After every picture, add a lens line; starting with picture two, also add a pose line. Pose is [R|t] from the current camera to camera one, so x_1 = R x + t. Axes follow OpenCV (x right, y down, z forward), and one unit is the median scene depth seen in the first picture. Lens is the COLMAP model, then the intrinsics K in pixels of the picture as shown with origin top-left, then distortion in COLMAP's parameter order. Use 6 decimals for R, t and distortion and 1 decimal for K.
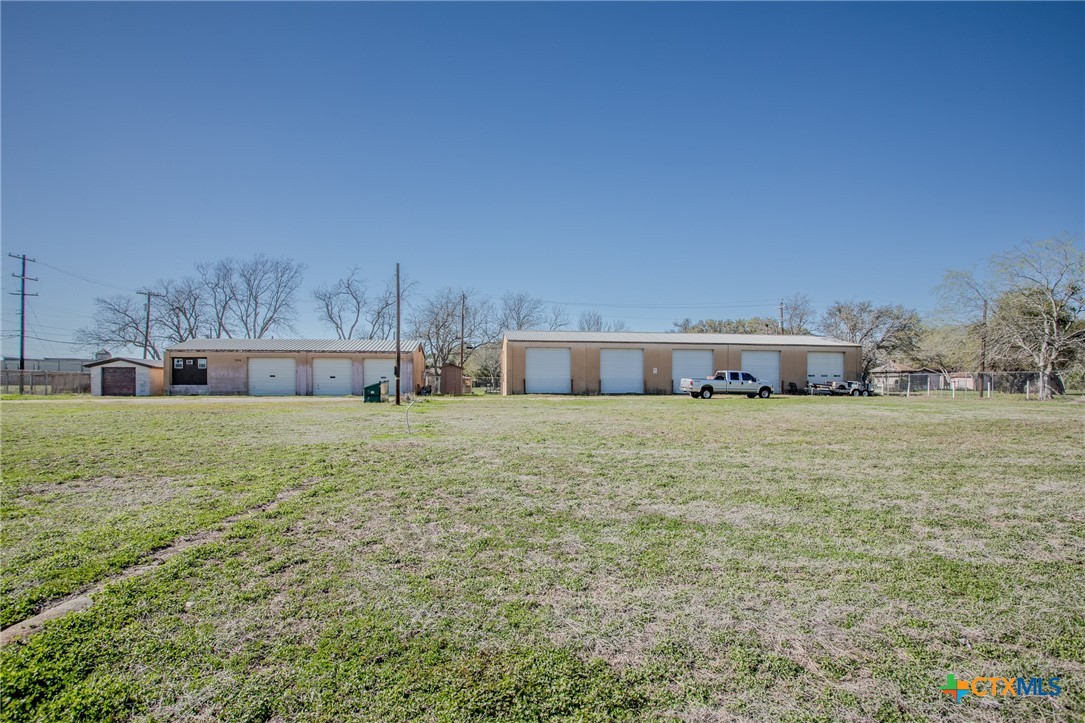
lens RADIAL K [[552.1, 0, 542.7], [0, 552.1, 365.8], [0, 0, 1]] dist [-0.006949, 0.000134]
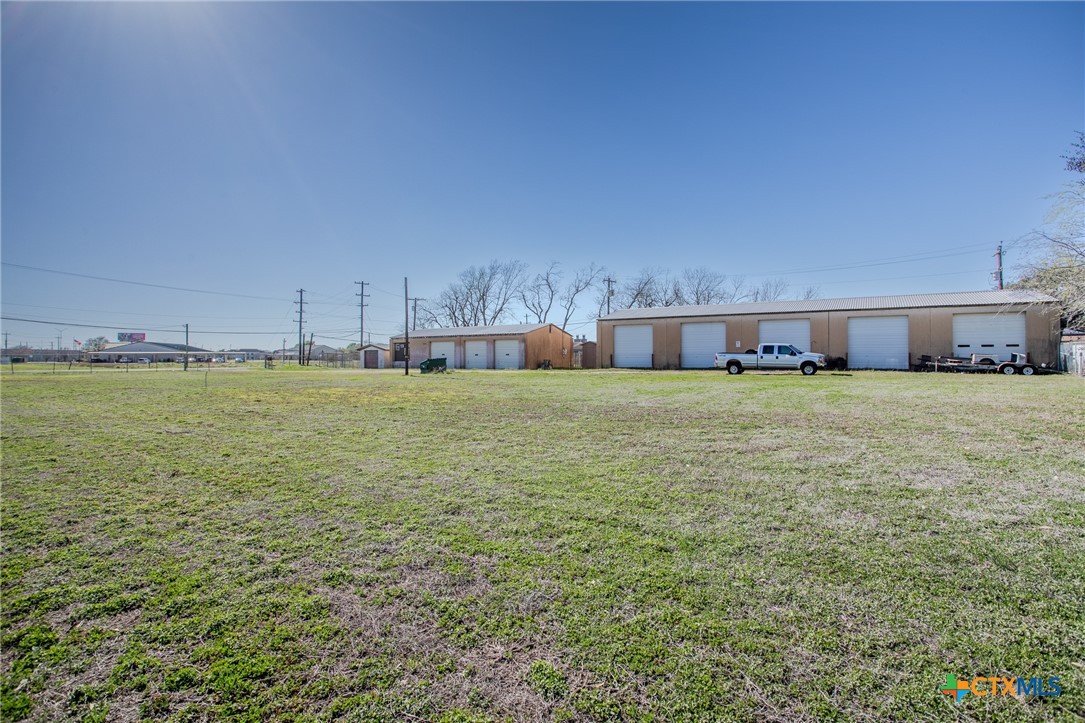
lens RADIAL K [[552.1, 0, 542.9], [0, 552.1, 359.8], [0, 0, 1]] dist [-0.006949, 0.000134]
pose [[0.774925, -0.004812, -0.632035, 0.543551], [0.026800, 0.999322, 0.025250, 0.002879], [0.631485, -0.036506, 0.774528, 0.076902]]
